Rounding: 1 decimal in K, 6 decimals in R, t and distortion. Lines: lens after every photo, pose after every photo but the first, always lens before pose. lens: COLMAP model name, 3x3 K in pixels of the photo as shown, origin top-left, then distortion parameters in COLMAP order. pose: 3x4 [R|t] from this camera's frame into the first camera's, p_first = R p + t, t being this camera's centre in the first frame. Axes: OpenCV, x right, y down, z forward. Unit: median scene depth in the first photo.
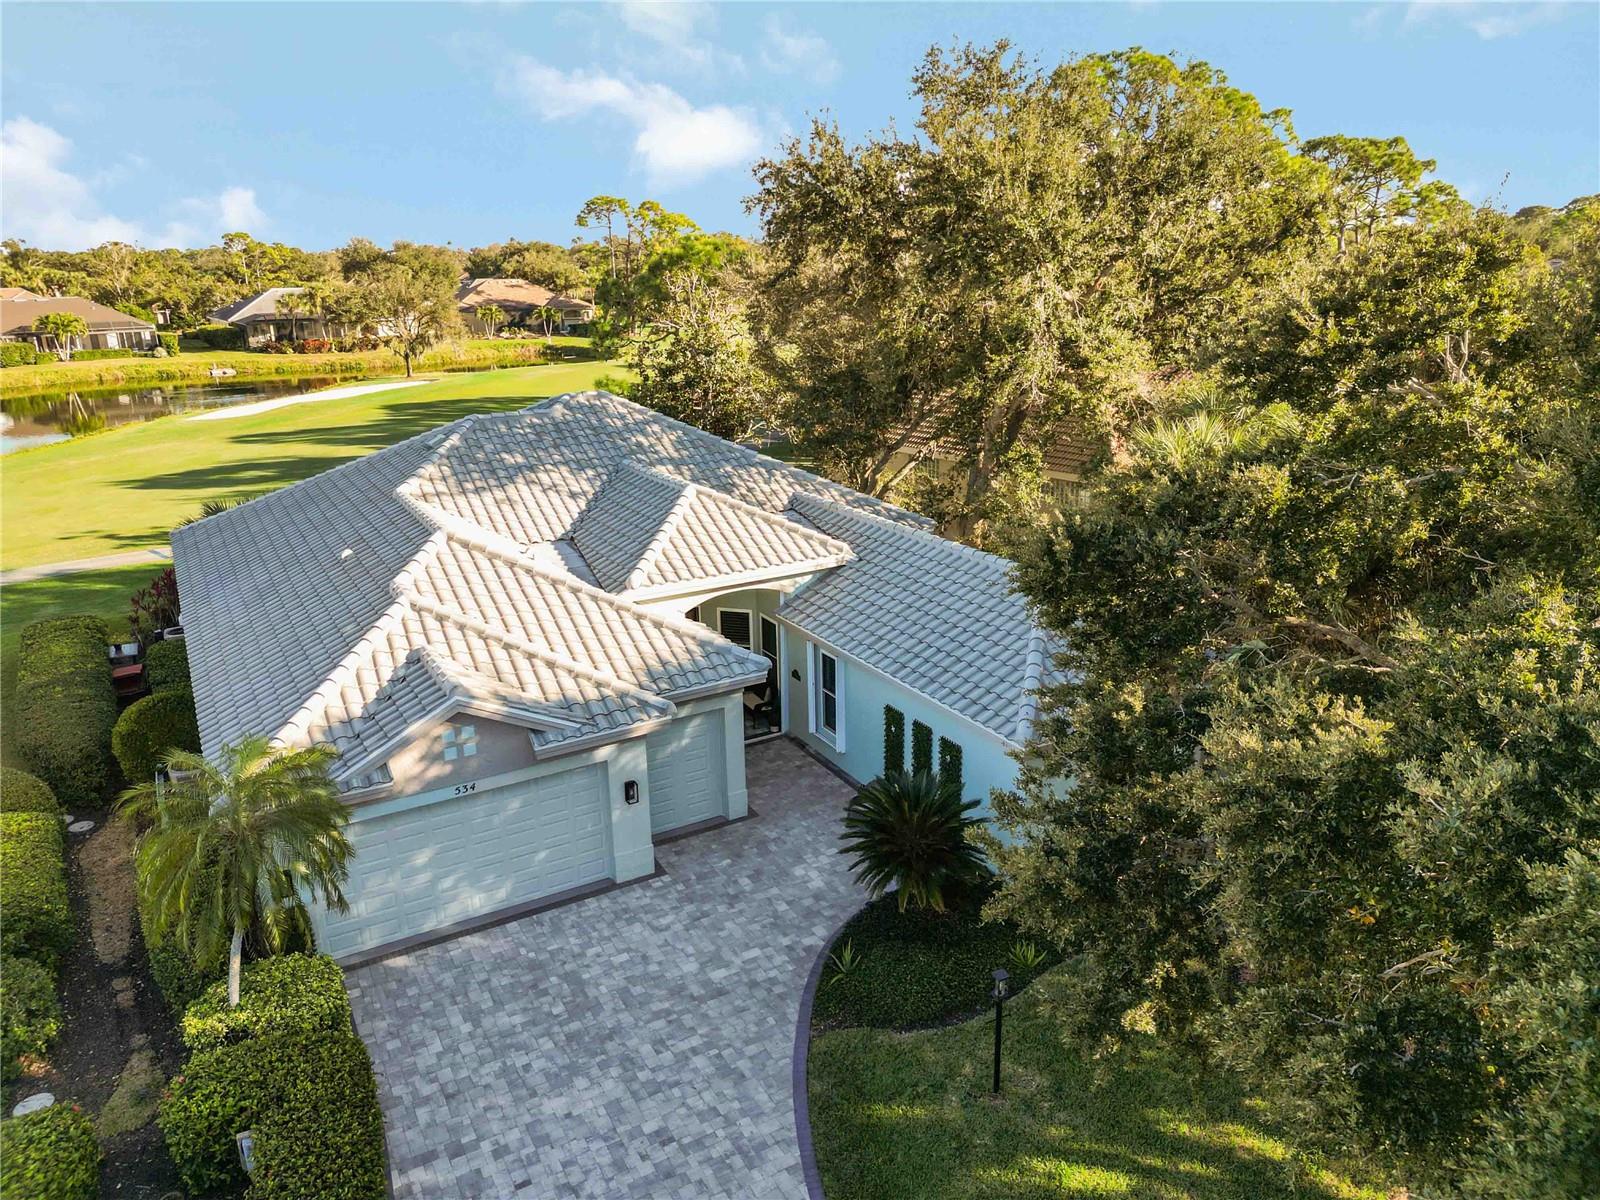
lens RADIAL K [[1116.6, 0, 799.0], [0, 1116.6, 606.1], [0, 0, 1]] dist [0.064780, -0.061251]
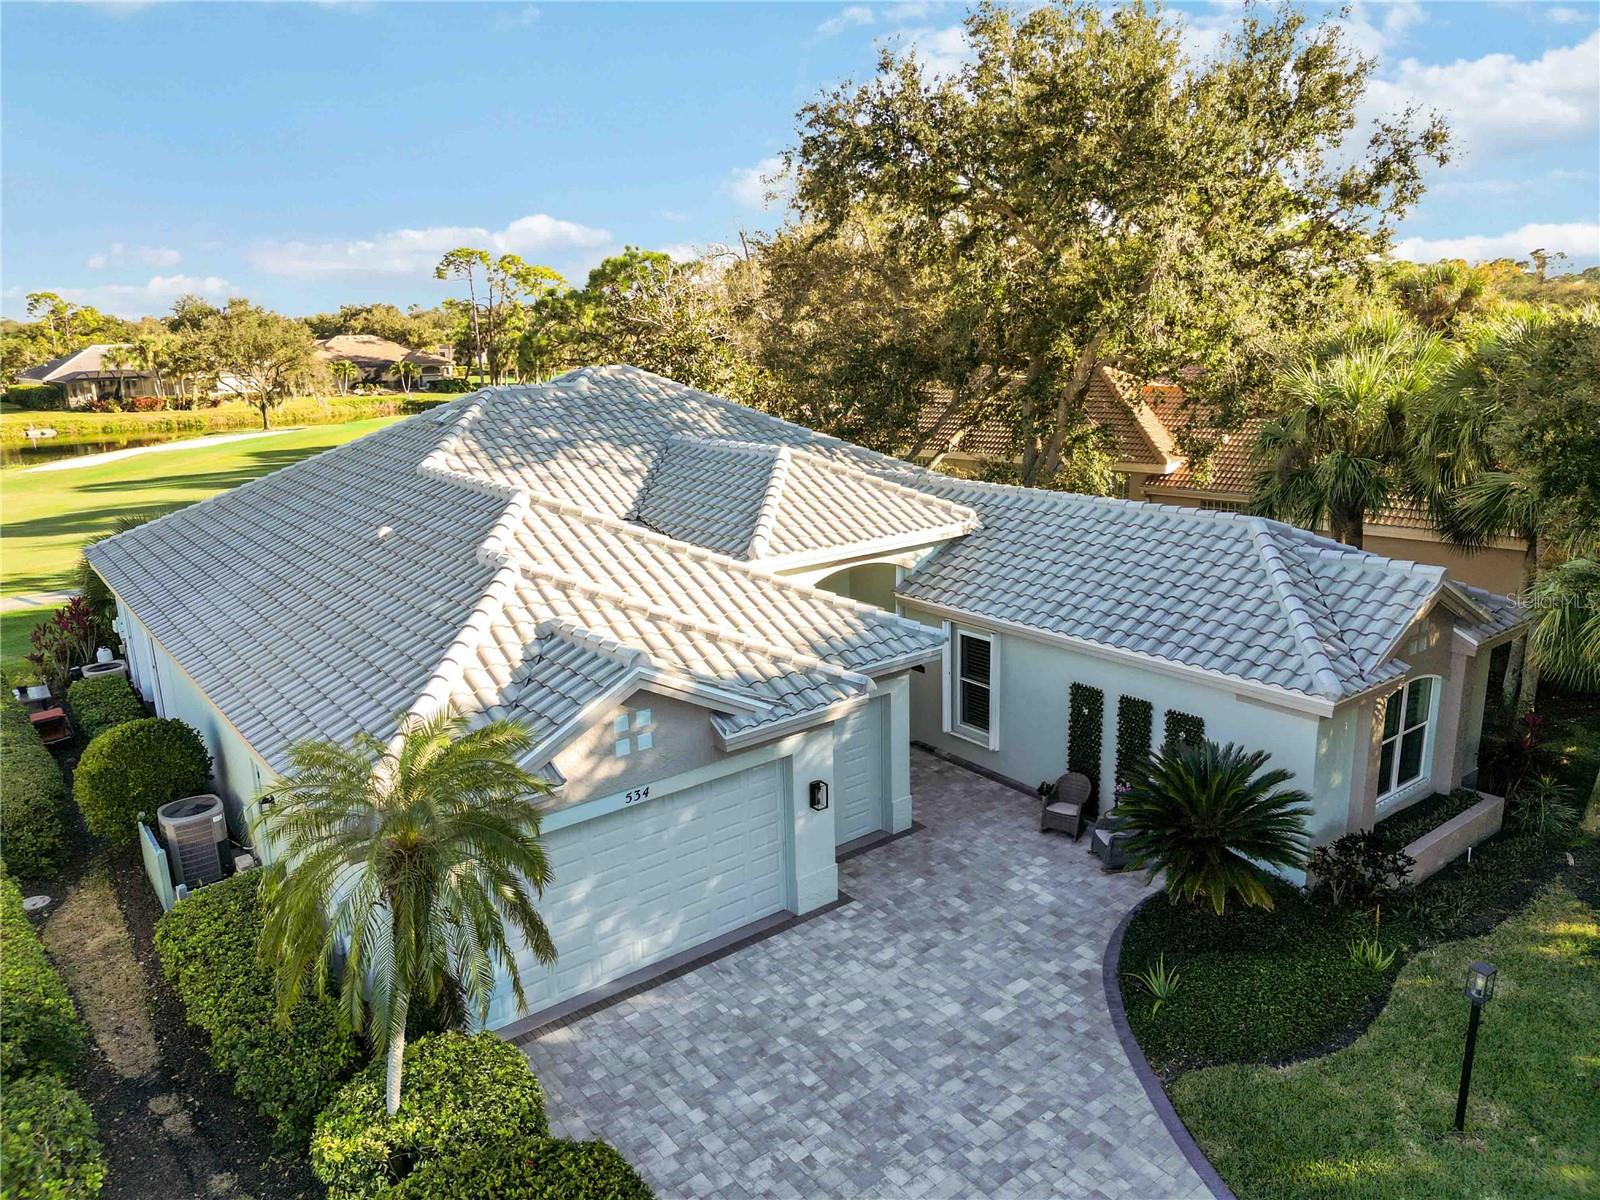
lens RADIAL K [[1116.6, 0, 799.1], [0, 1116.6, 605.1], [0, 0, 1]] dist [0.064780, -0.061251]
pose [[0.989728, -0.039891, 0.137288, -0.241388], [0.048194, 0.997170, -0.057693, 0.070123], [-0.134599, 0.063717, 0.988850, 0.194322]]
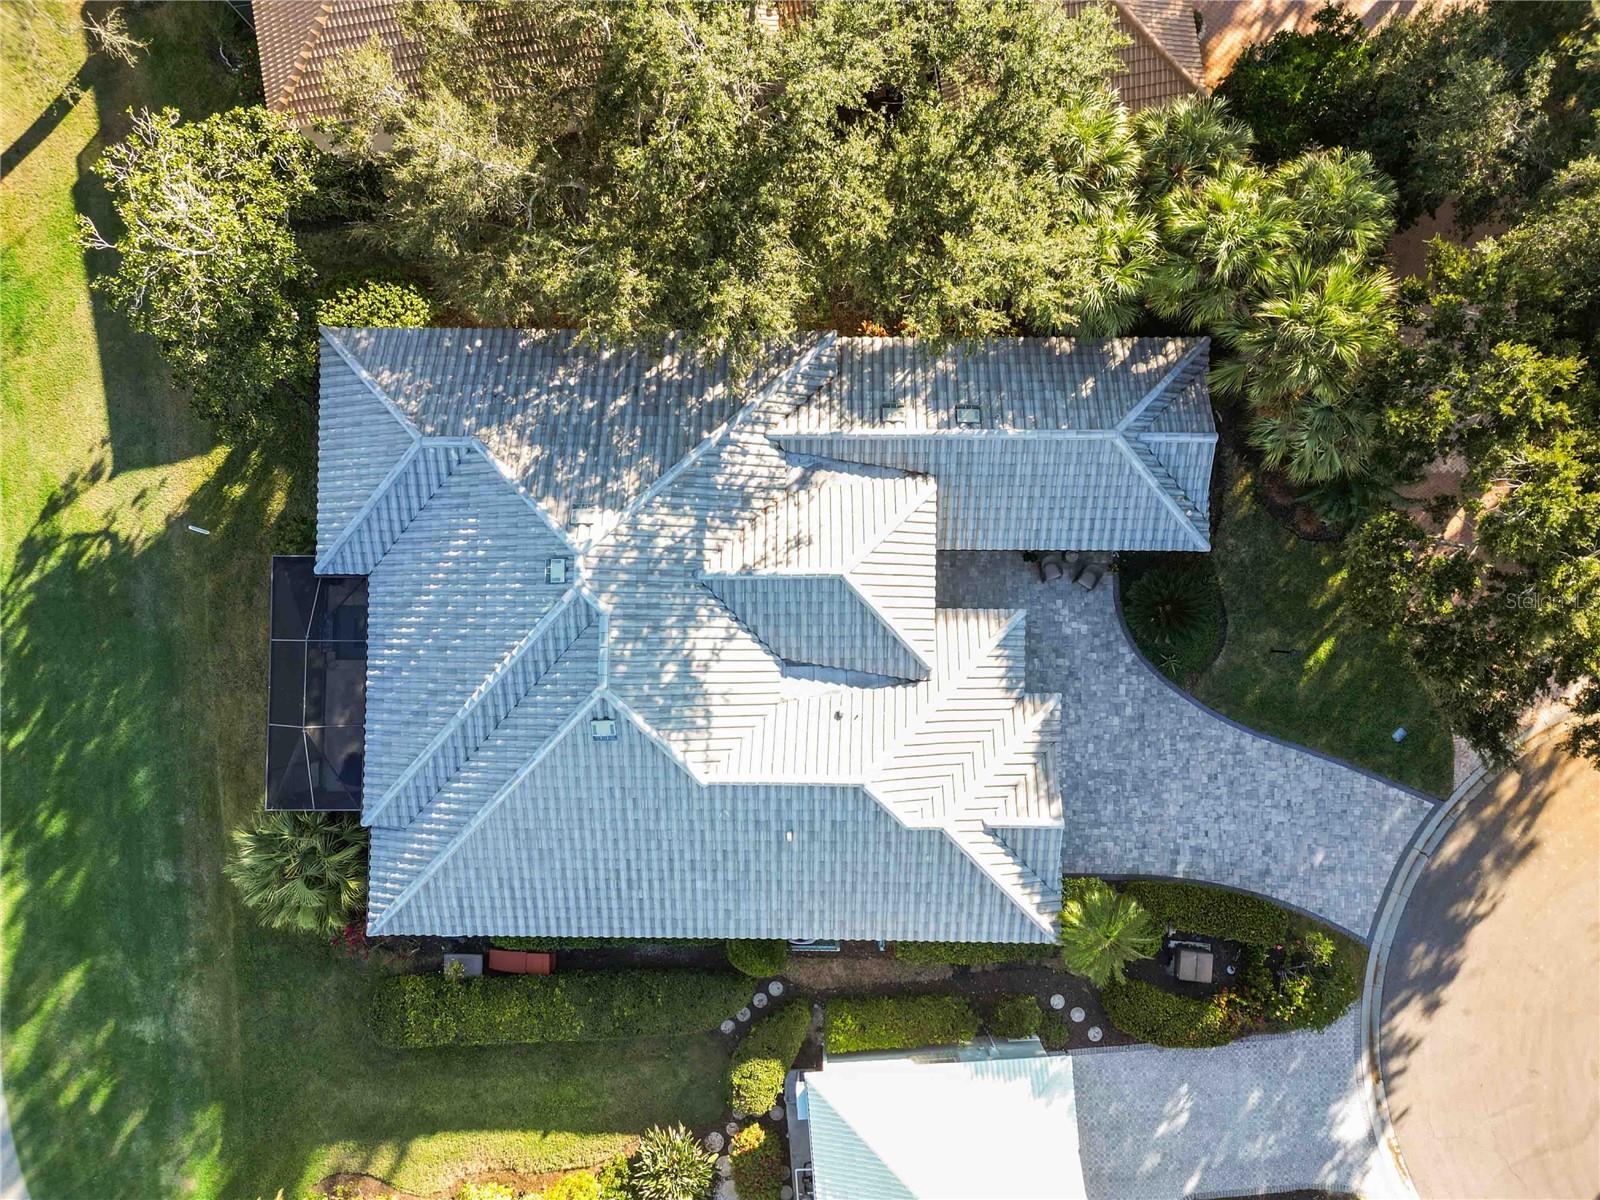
lens RADIAL K [[1116.6, 0, 803.0], [0, 1116.6, 588.7], [0, 0, 1]] dist [0.064780, -0.061251]
pose [[0.500900, -0.864167, 0.048102, -0.220681], [0.264783, 0.205916, 0.942066, -1.442653], [-0.824008, -0.459145, 0.331960, 0.741926]]
